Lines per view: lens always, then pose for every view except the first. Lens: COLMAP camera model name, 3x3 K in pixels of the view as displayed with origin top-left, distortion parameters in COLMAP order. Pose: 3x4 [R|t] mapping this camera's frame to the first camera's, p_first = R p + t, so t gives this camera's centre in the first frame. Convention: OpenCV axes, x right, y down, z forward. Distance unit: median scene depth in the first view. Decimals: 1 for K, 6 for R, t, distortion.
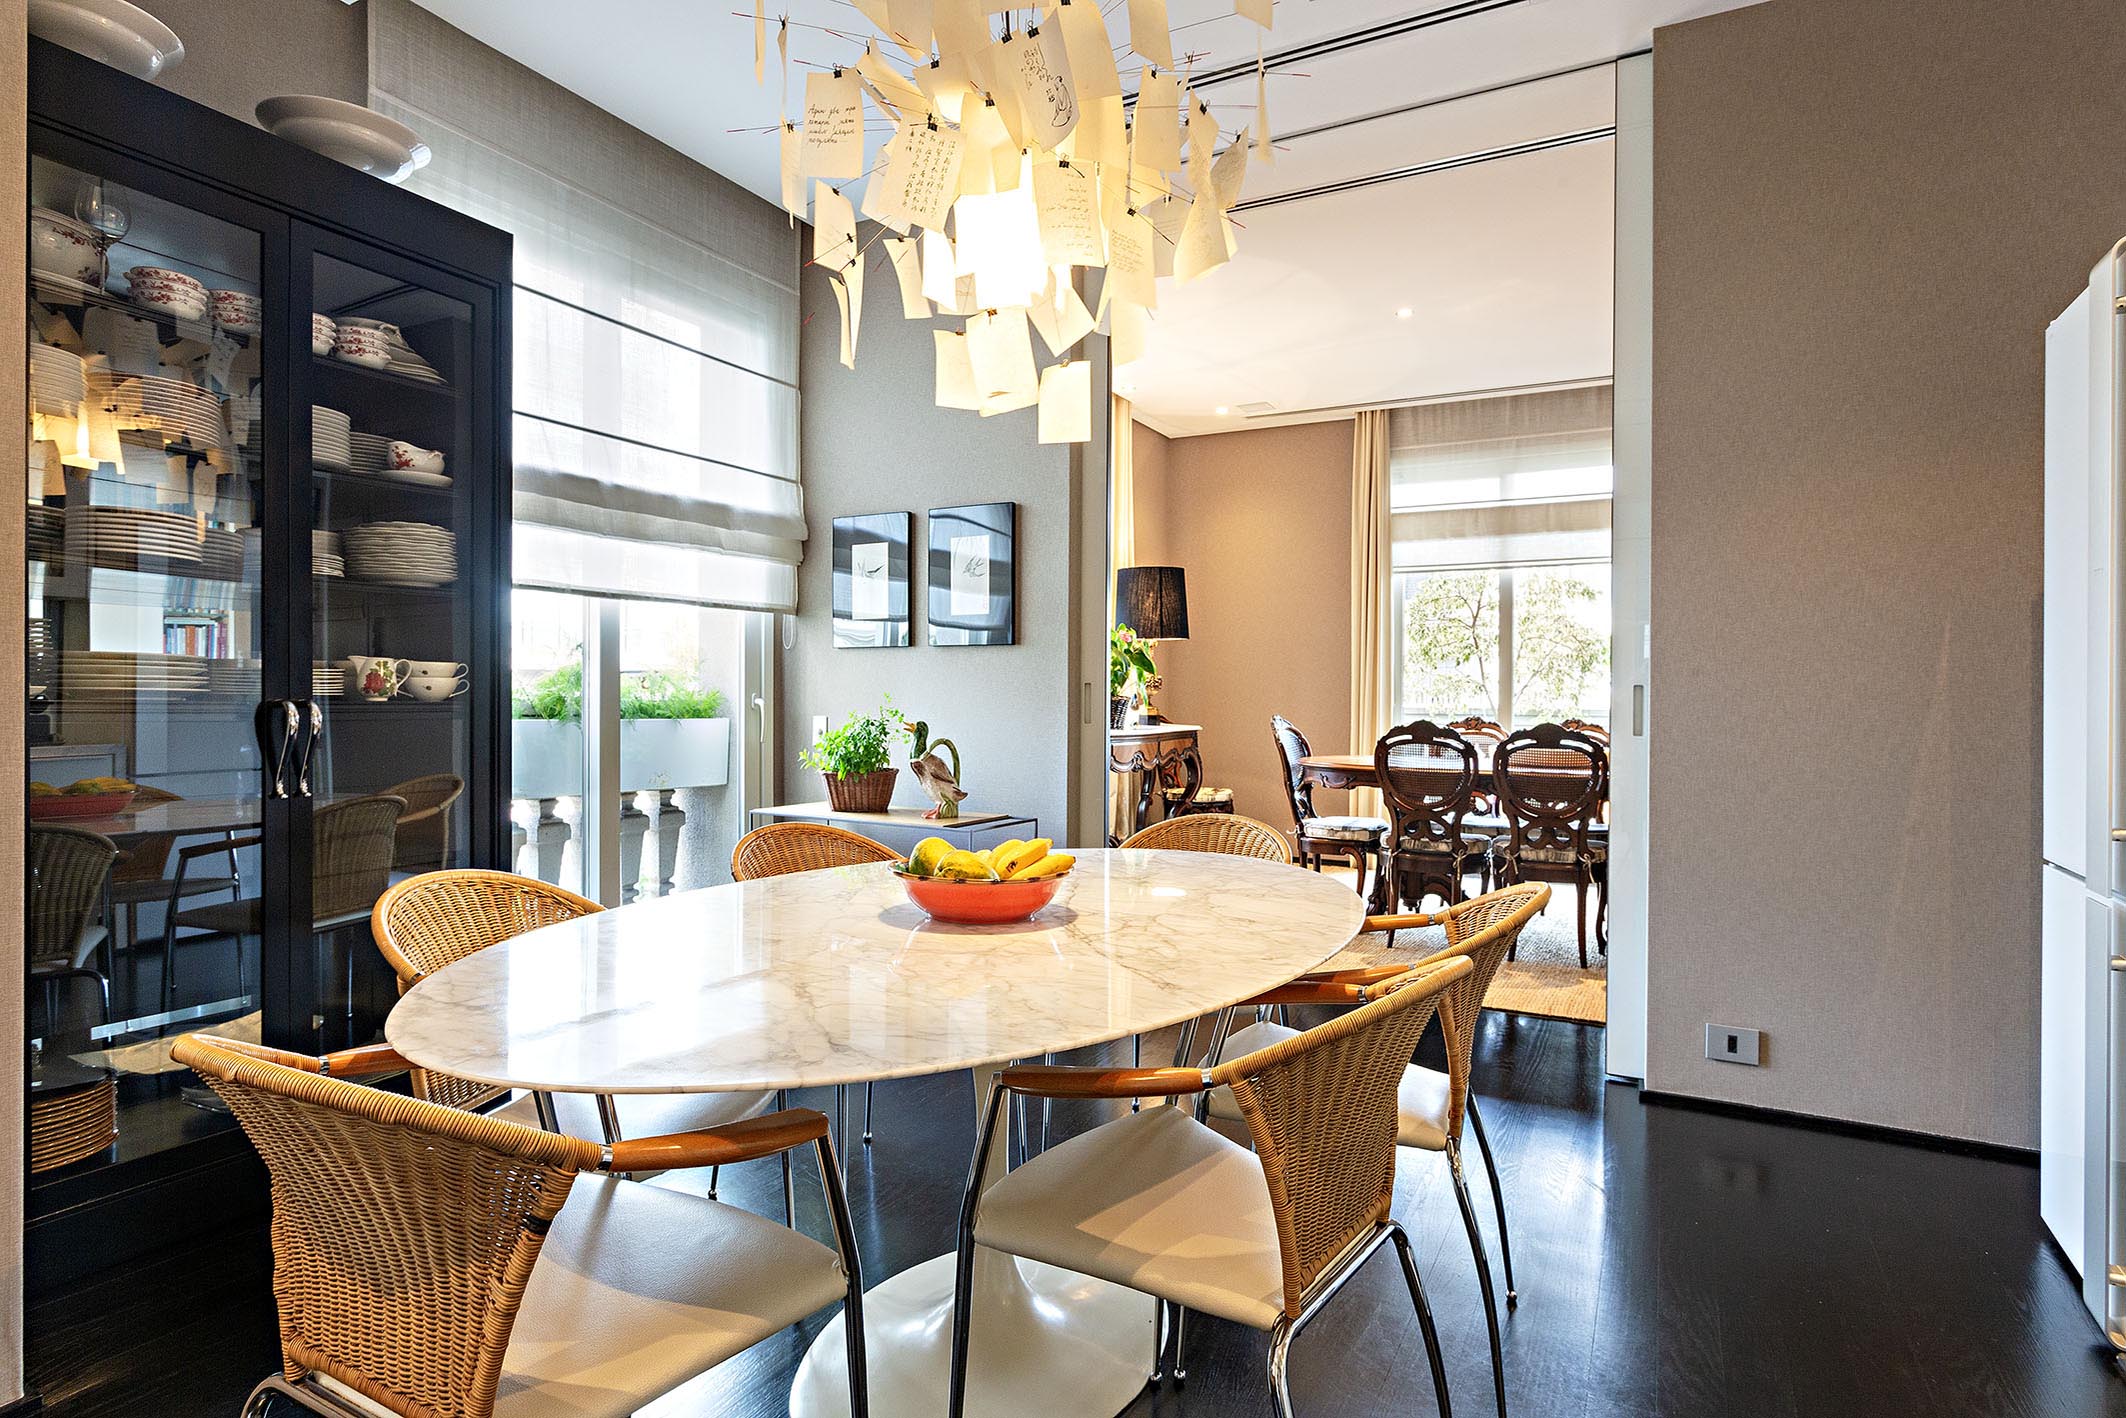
lens RADIAL K [[1101.5, 0, 991.3], [0, 1101.5, 671.1], [0, 0, 1]] dist [-0.001735, 0.001094]
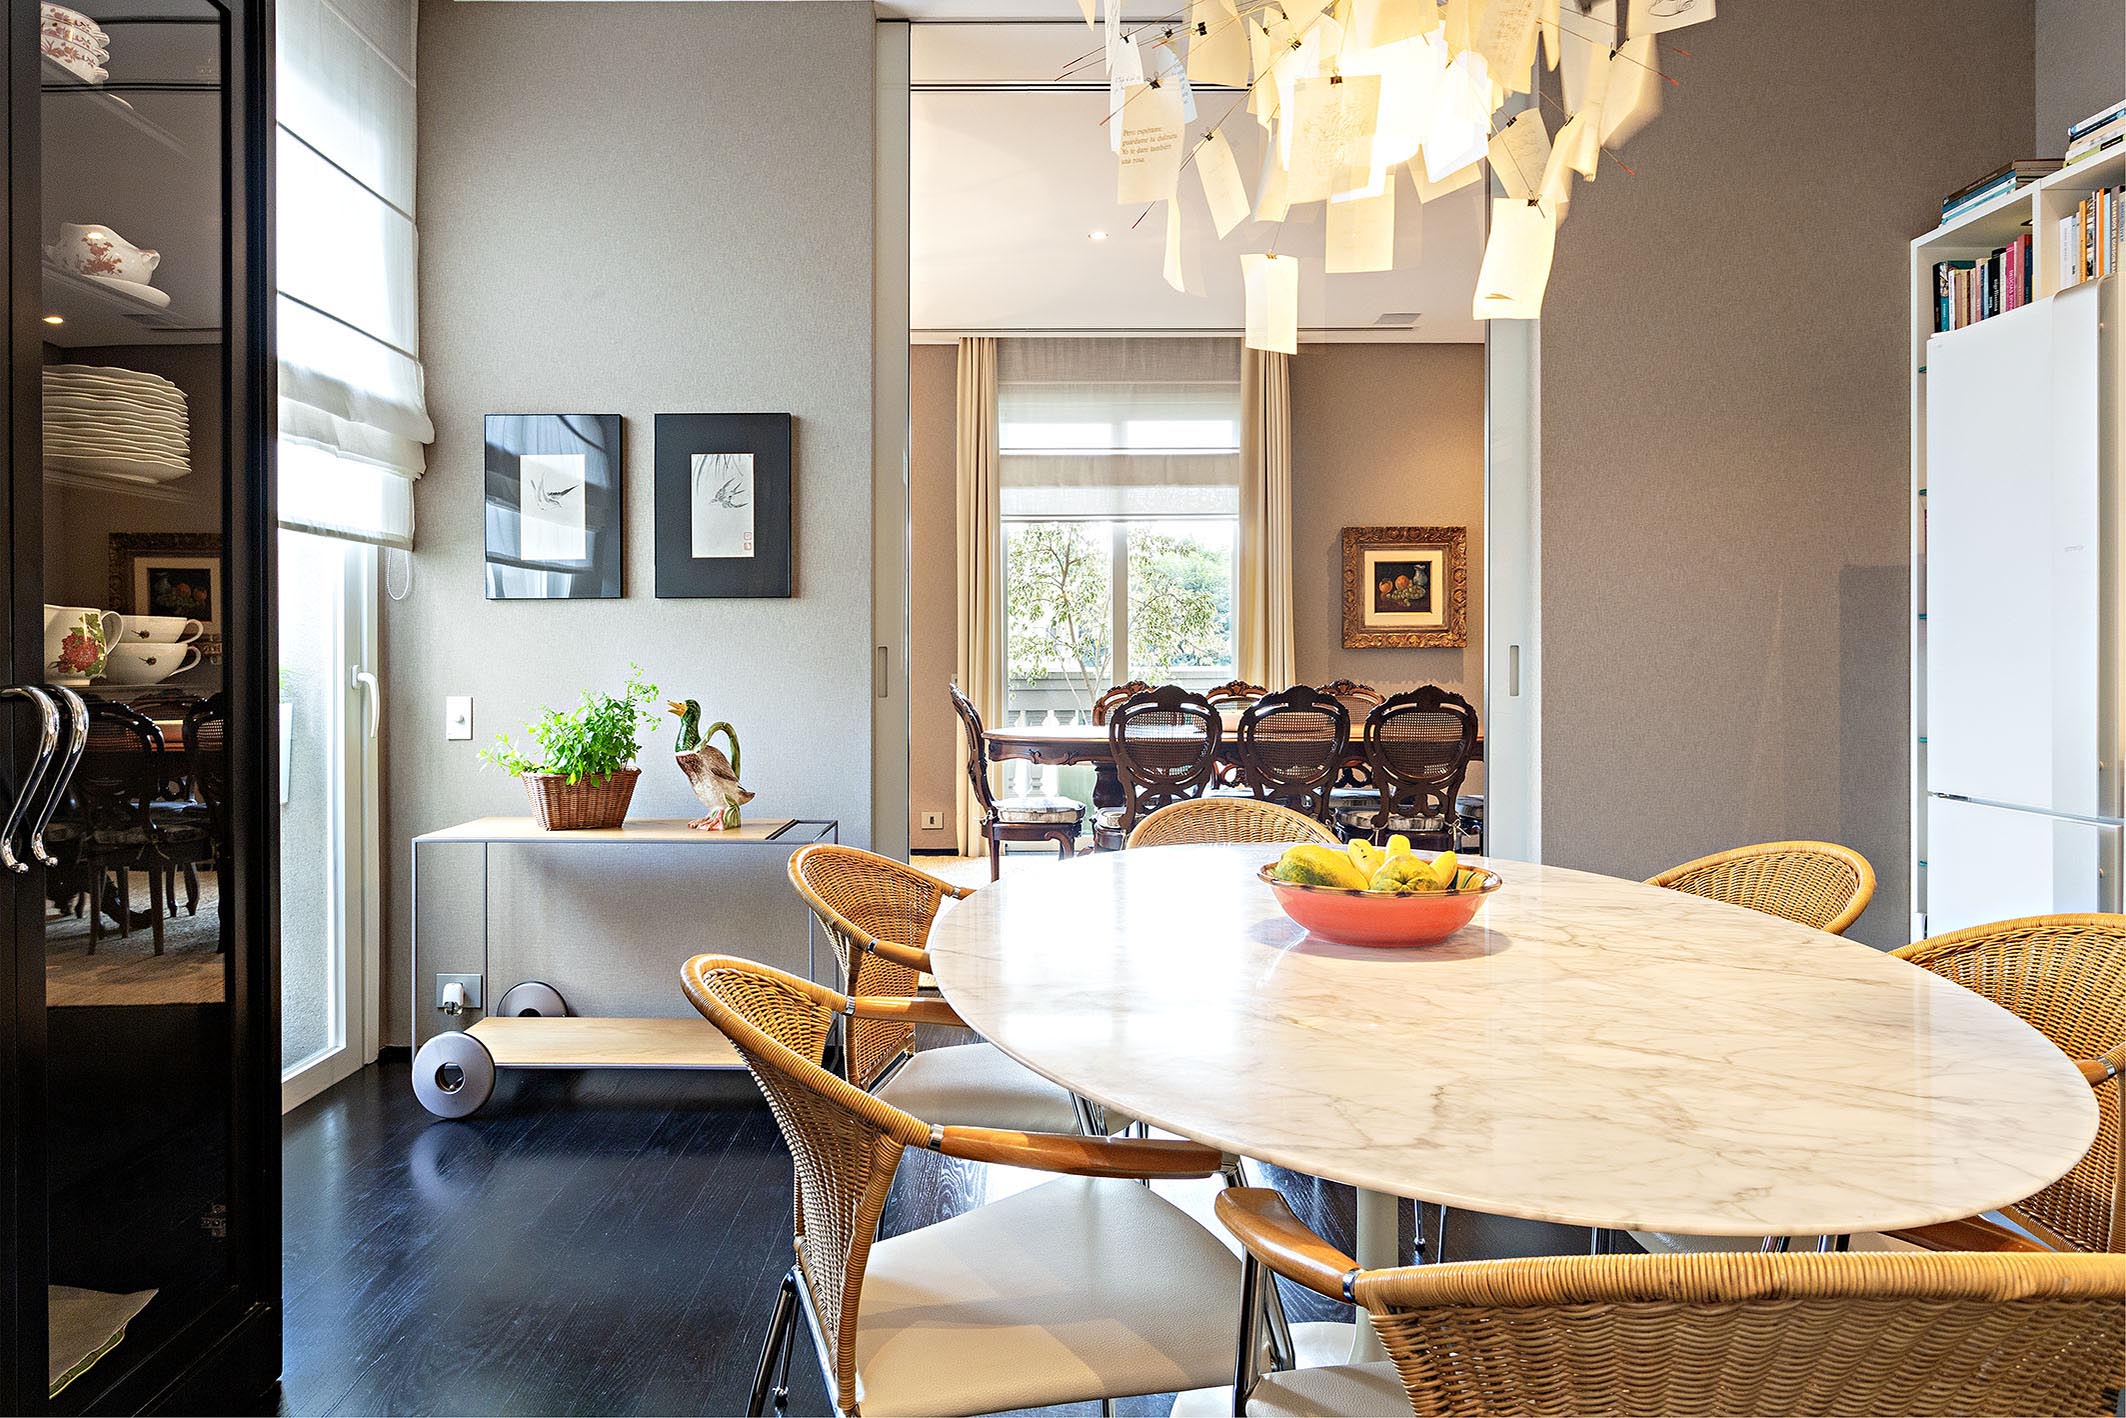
lens RADIAL K [[1310.0, 0, 1060.8], [0, 1310.0, 647.1], [0, 0, 1]] dist [-0.025492, 0.001546]
pose [[0.880976, -0.005142, 0.473133, -0.206883], [-0.000428, 0.999932, 0.011663, -0.000051], [-0.473161, -0.010478, 0.880914, 0.090186]]
